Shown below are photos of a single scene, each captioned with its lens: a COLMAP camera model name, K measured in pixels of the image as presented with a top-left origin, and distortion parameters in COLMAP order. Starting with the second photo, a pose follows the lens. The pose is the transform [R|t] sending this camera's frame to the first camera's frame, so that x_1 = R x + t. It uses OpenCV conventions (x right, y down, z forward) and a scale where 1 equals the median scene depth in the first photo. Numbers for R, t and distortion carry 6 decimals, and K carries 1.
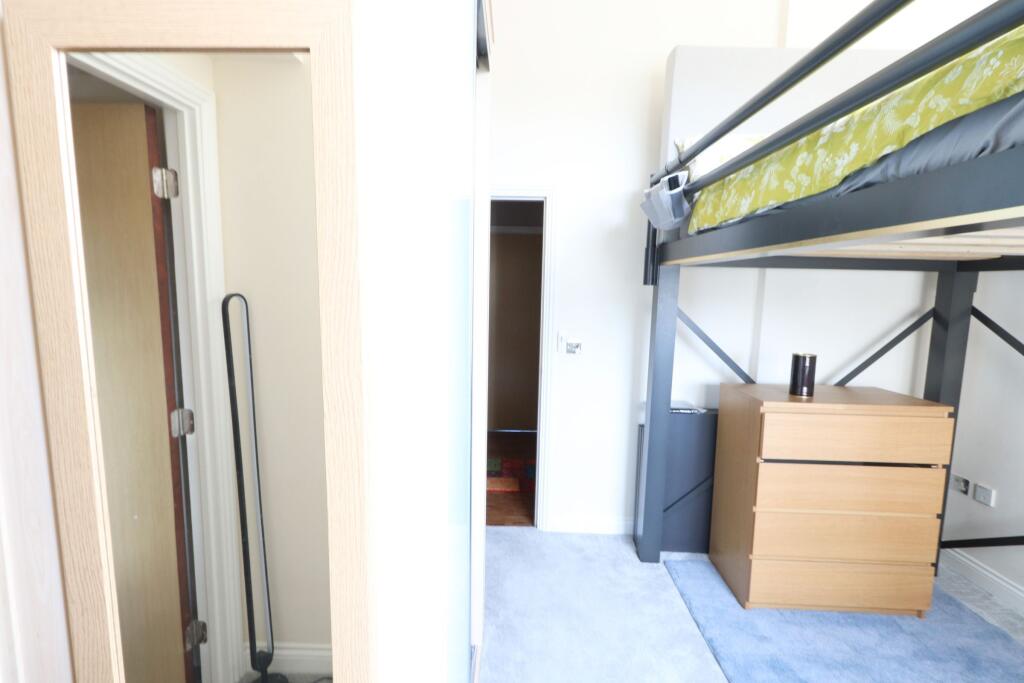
lens RADIAL K [[474.2, 0, 512.0], [0, 474.2, 341.5], [0, 0, 1]] dist [-0.016027, 0.001290]
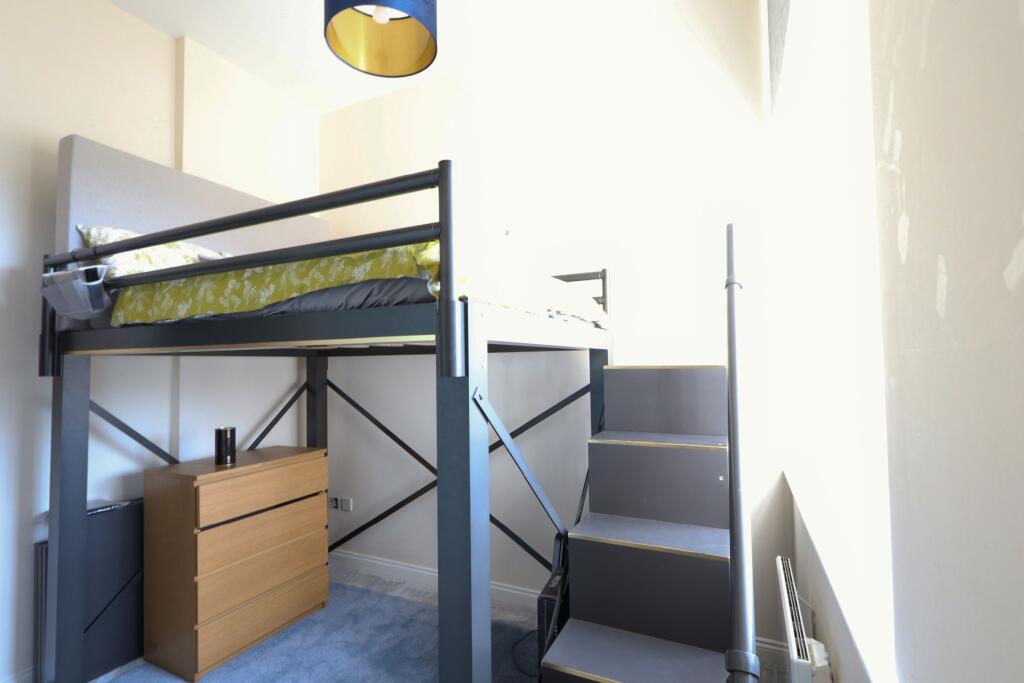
lens RADIAL K [[474.2, 0, 512.0], [0, 474.2, 341.5], [0, 0, 1]] dist [-0.016027, 0.001290]
pose [[0.384943, 0.015689, 0.922807, -0.208634], [0.128267, 0.989243, -0.070324, -0.013782], [-0.913984, 0.145436, 0.378790, -0.148790]]
